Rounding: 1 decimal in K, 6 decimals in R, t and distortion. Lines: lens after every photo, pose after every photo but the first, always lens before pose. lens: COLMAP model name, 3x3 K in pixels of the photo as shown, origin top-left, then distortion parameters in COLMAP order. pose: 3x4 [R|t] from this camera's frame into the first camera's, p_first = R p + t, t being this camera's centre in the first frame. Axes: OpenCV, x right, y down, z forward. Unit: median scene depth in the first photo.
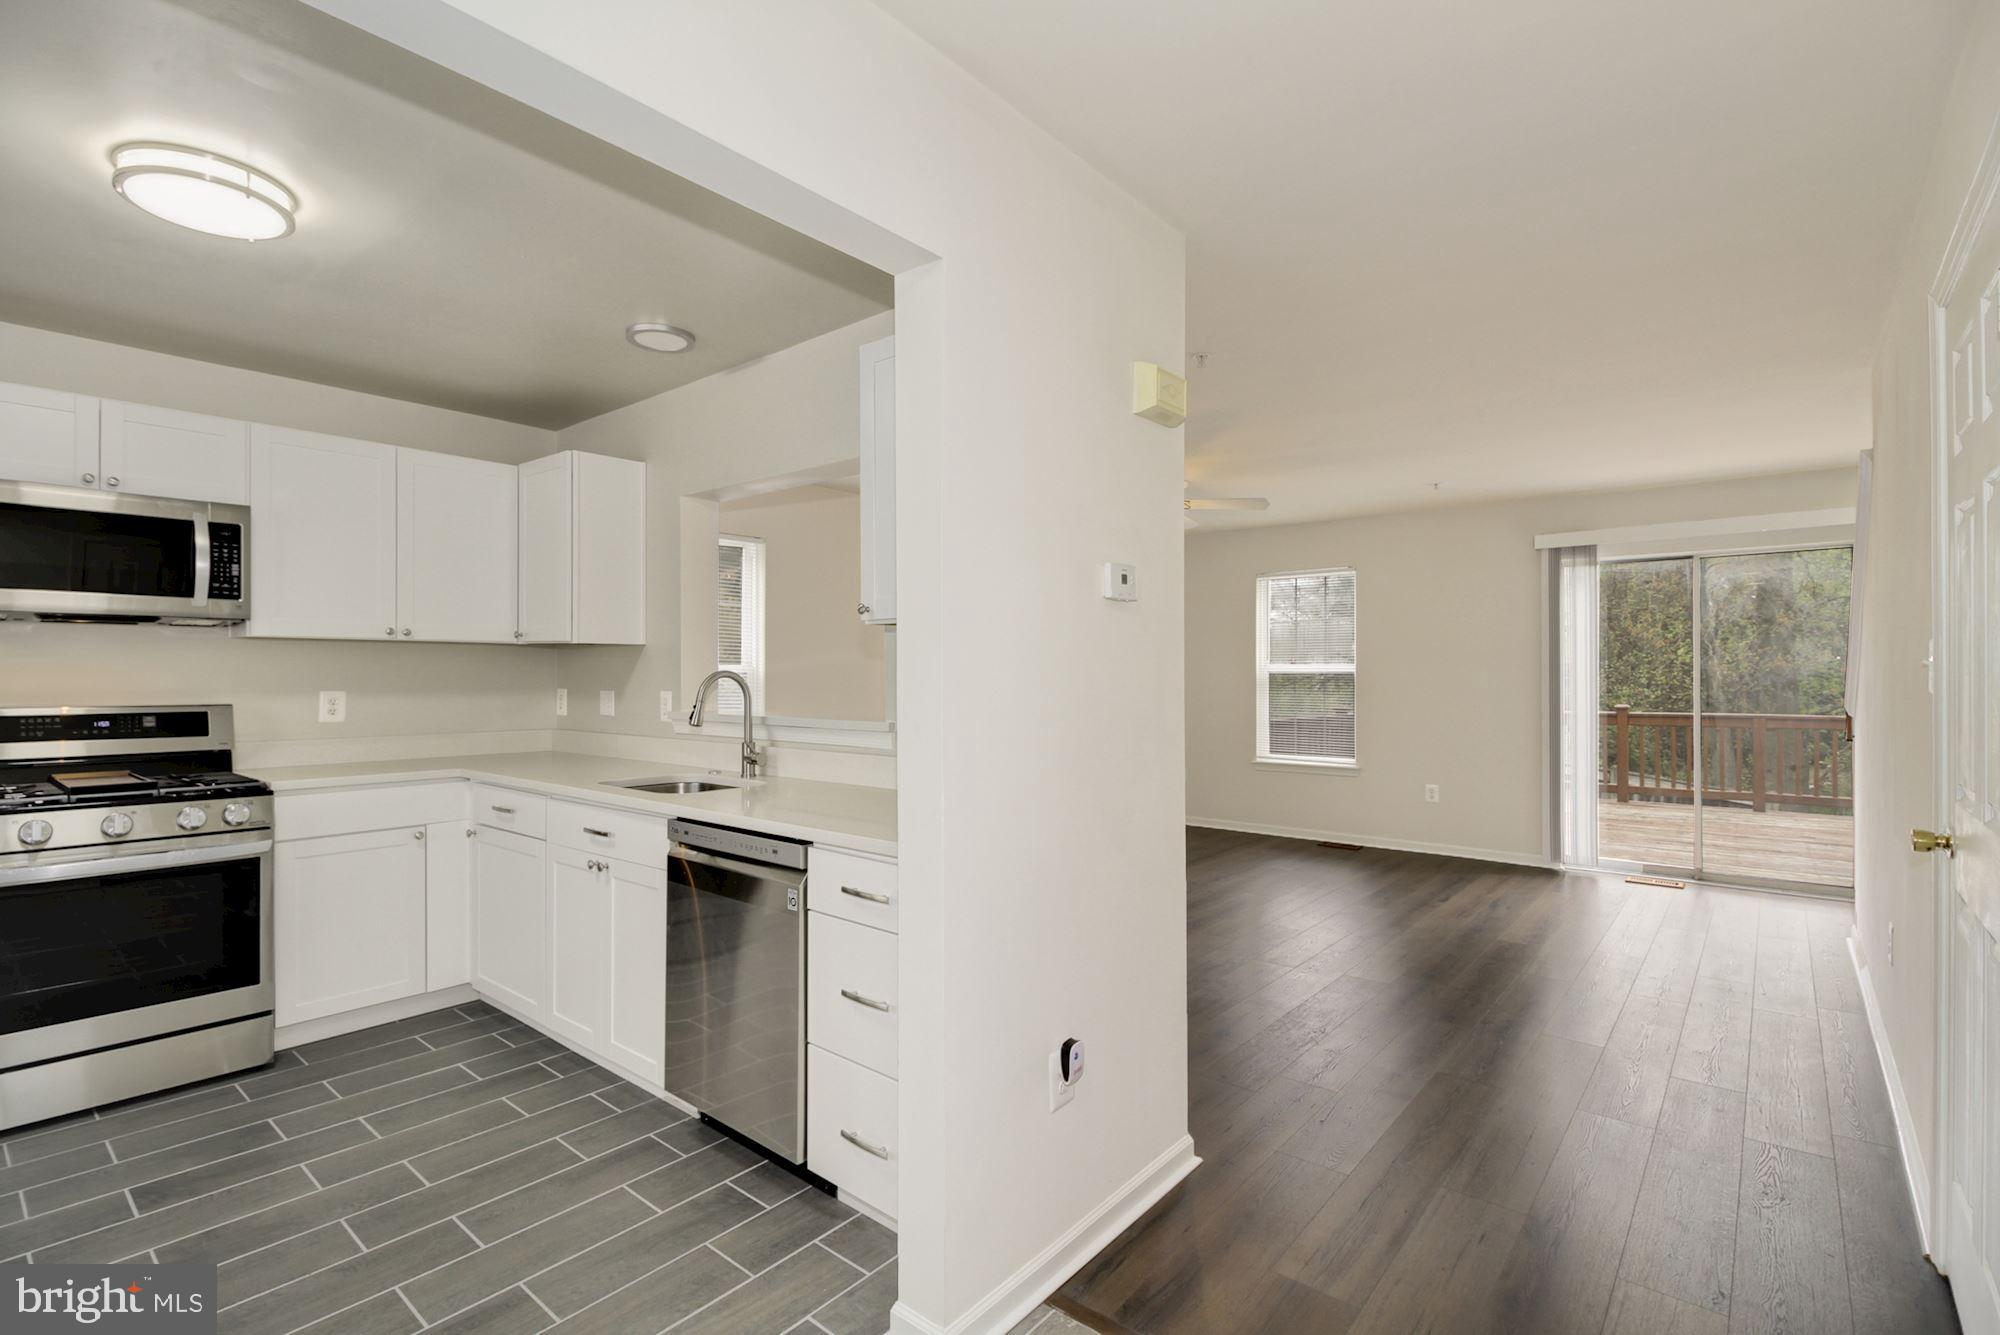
lens RADIAL K [[907.2, 0, 1010.5], [0, 907.2, 663.8], [0, 0, 1]] dist [0.001993, -0.013451]
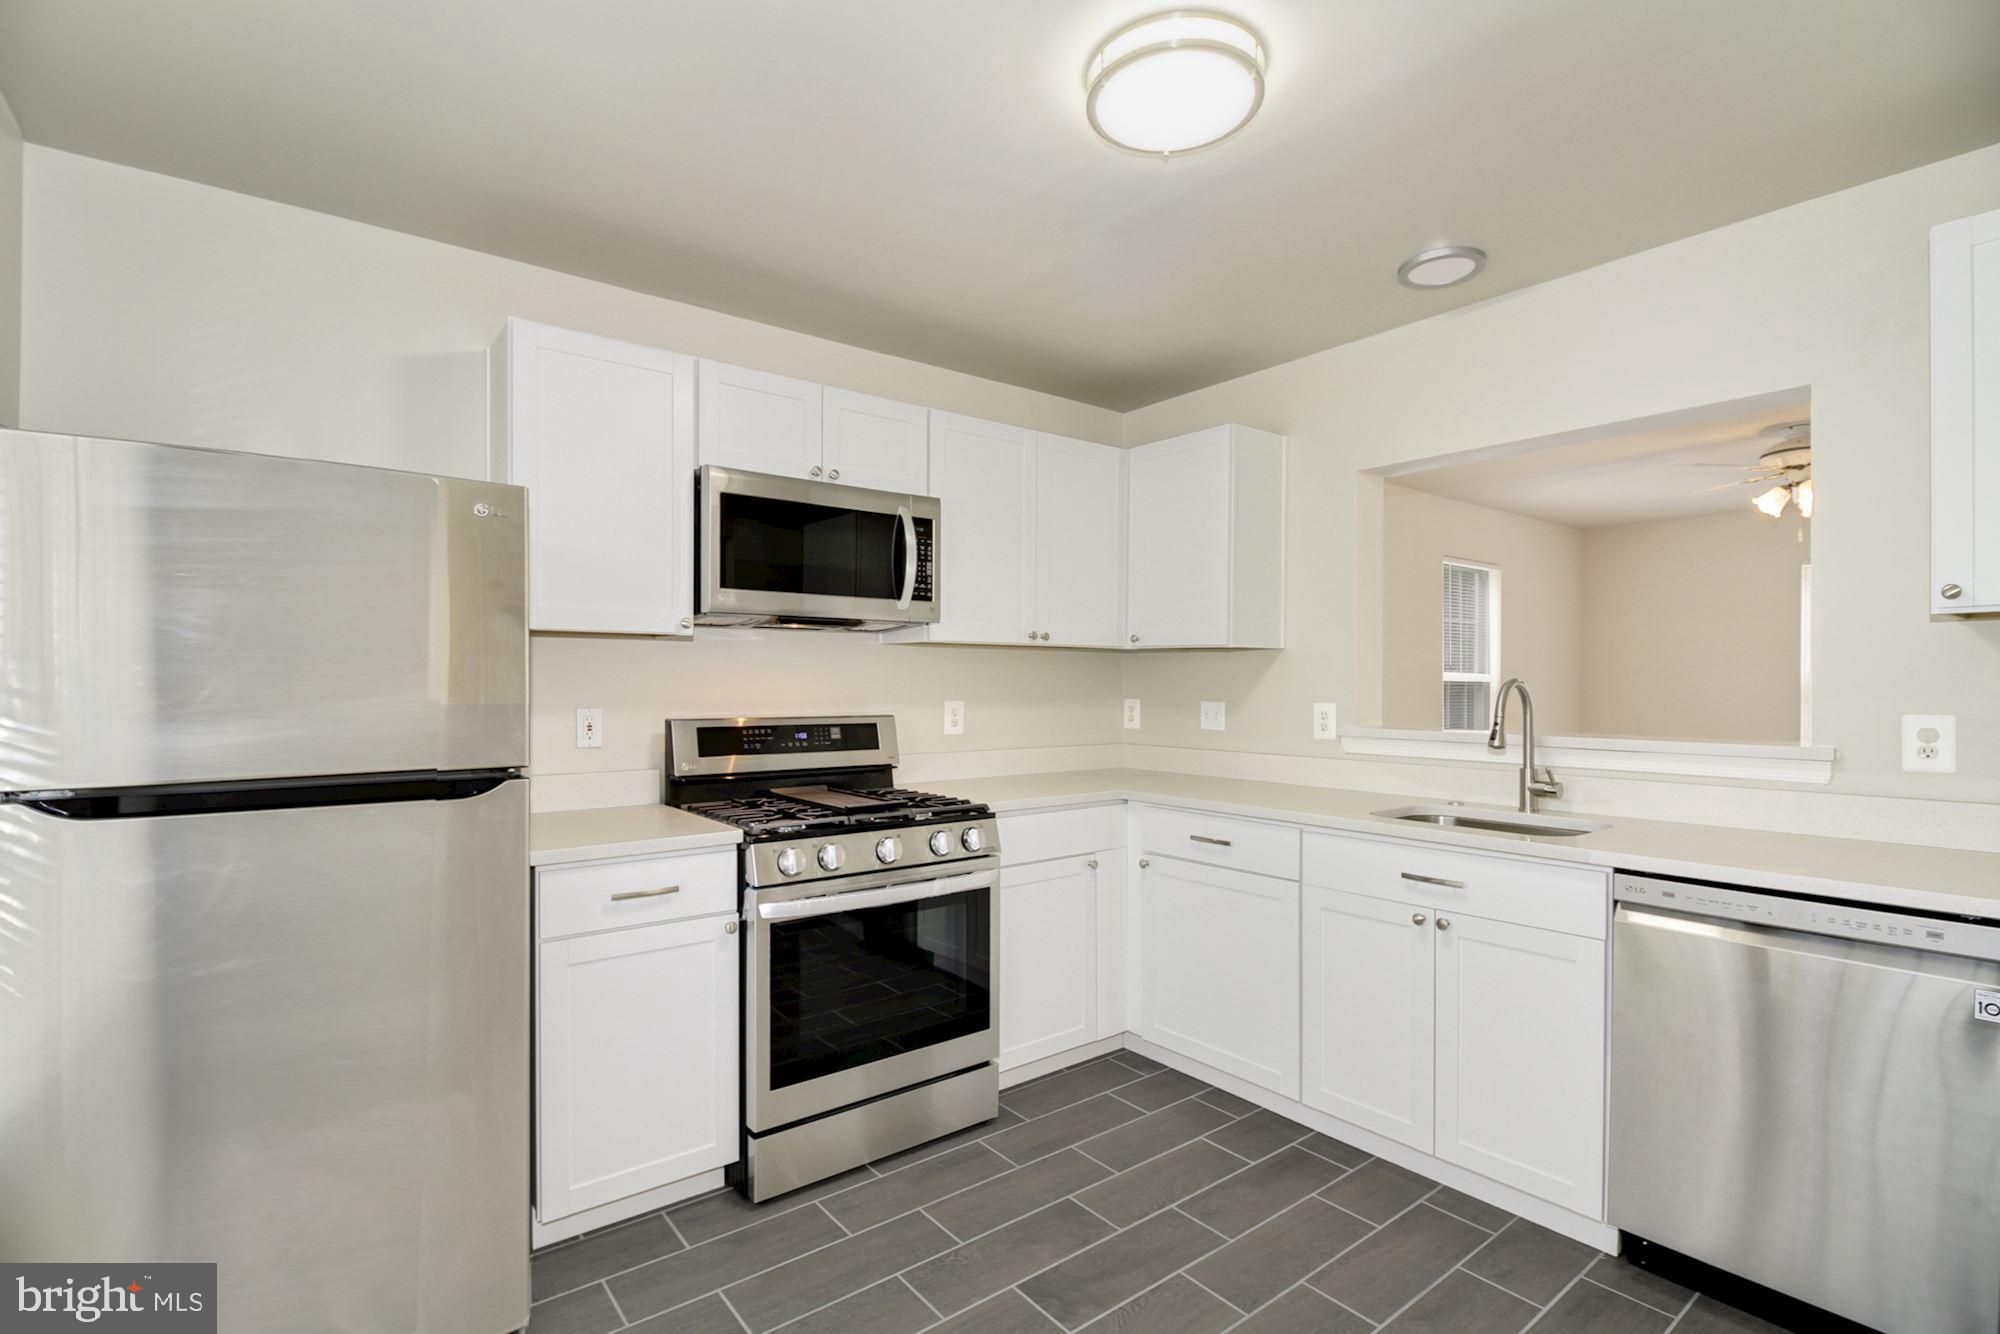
lens RADIAL K [[902.2, 0, 971.9], [0, 902.2, 686.9], [0, 0, 1]] dist [-0.000578, -0.019073]
pose [[0.970421, 0.002675, -0.241403, -0.559731], [0.001190, 0.999873, 0.015865, 0.001158], [0.241415, -0.015683, 0.970295, 0.115330]]
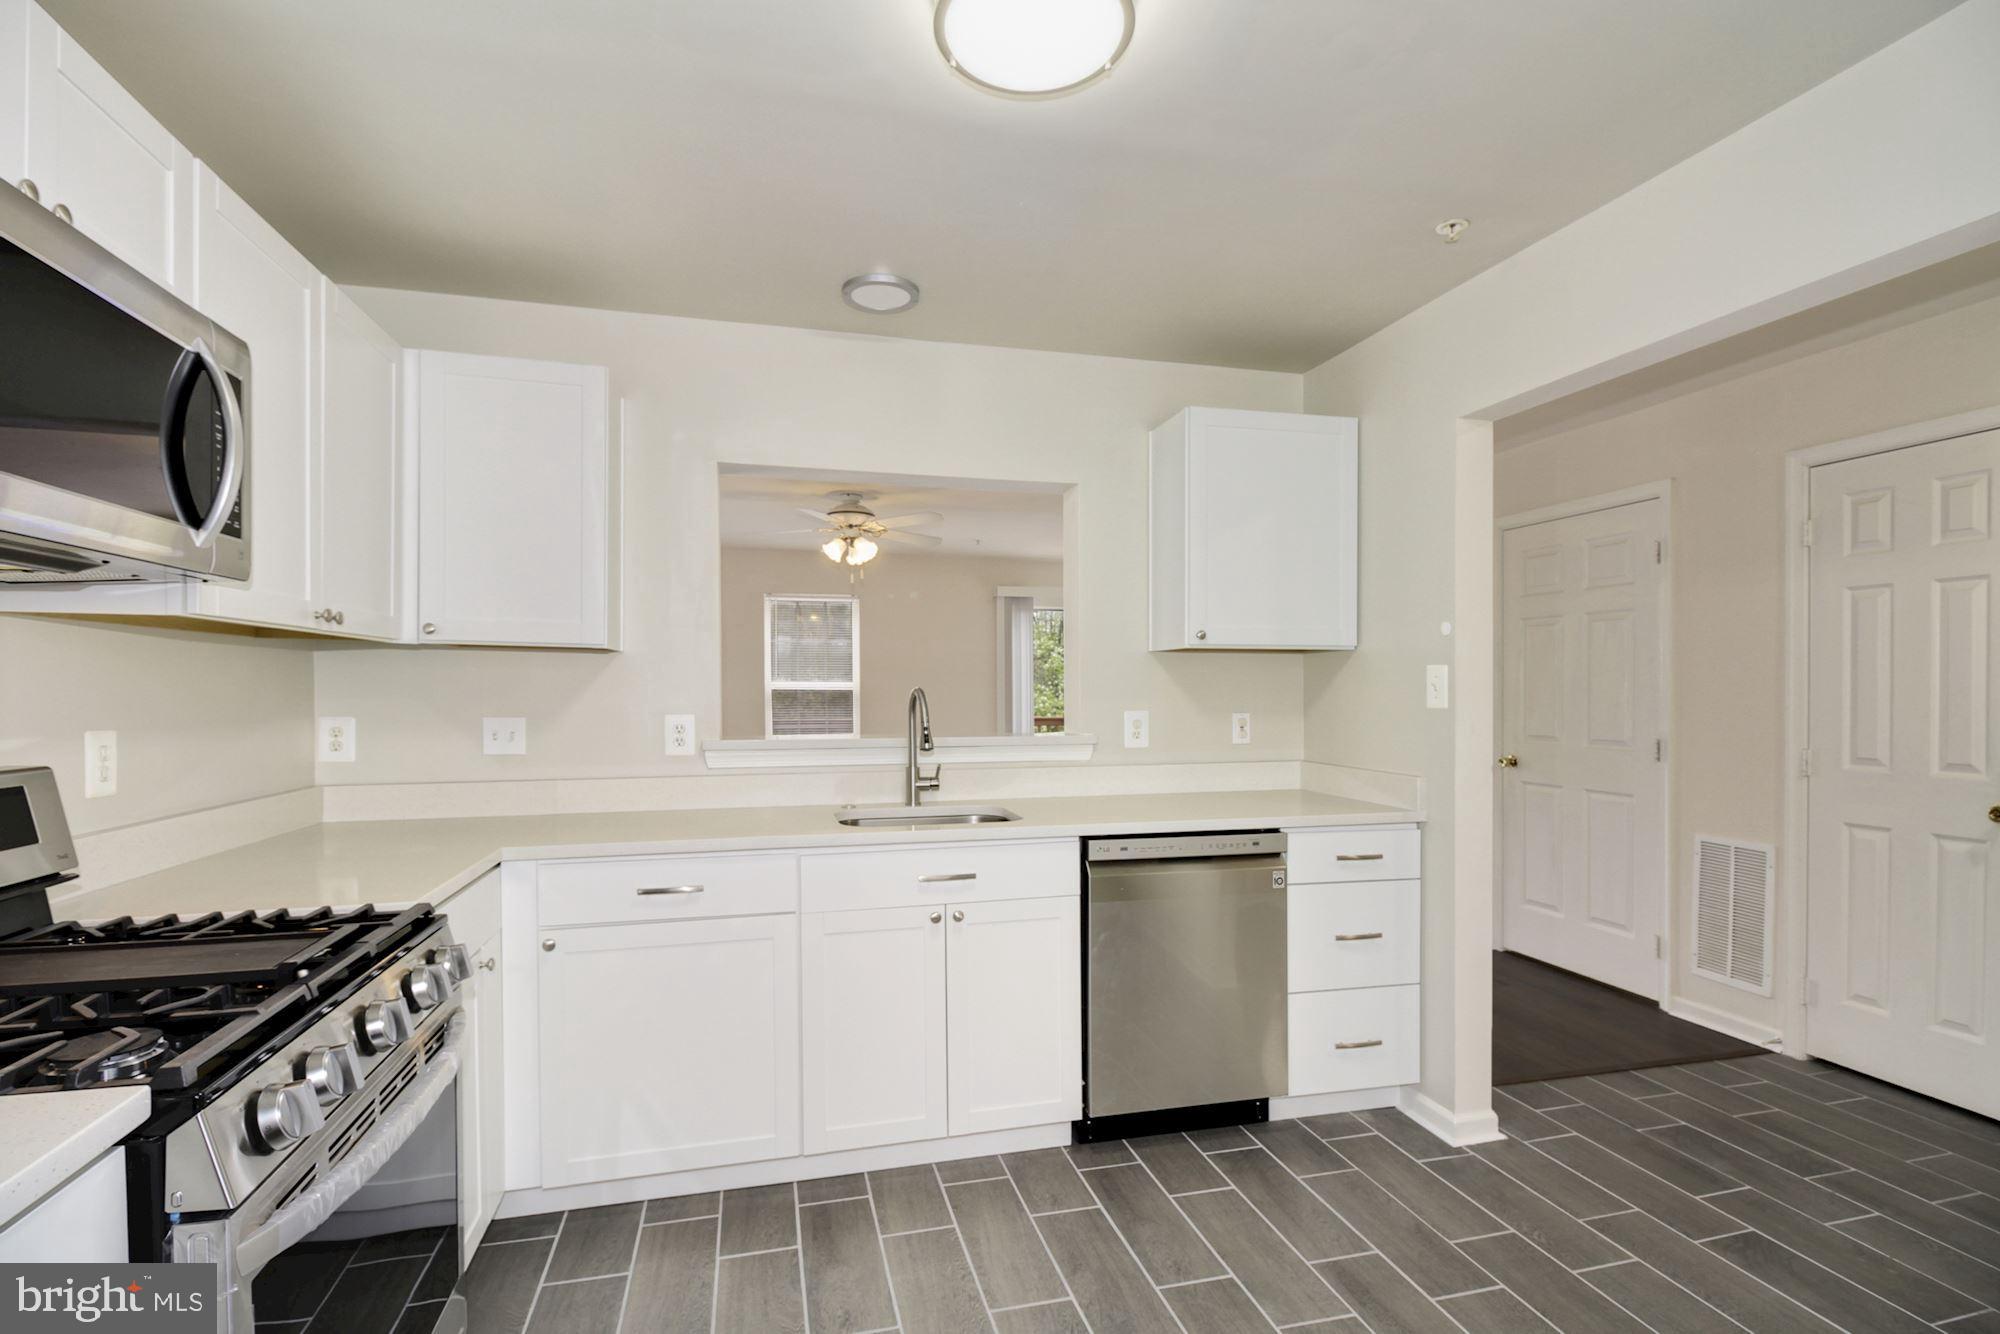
lens RADIAL K [[926.9, 0, 987.3], [0, 926.9, 684.5], [0, 0, 1]] dist [-0.000151, 0.000190]
pose [[0.597815, 0.003520, 0.801626, -0.953352], [-0.008145, 0.999965, 0.001683, 0.001382], [-0.801592, -0.007536, 0.597823, 0.376265]]
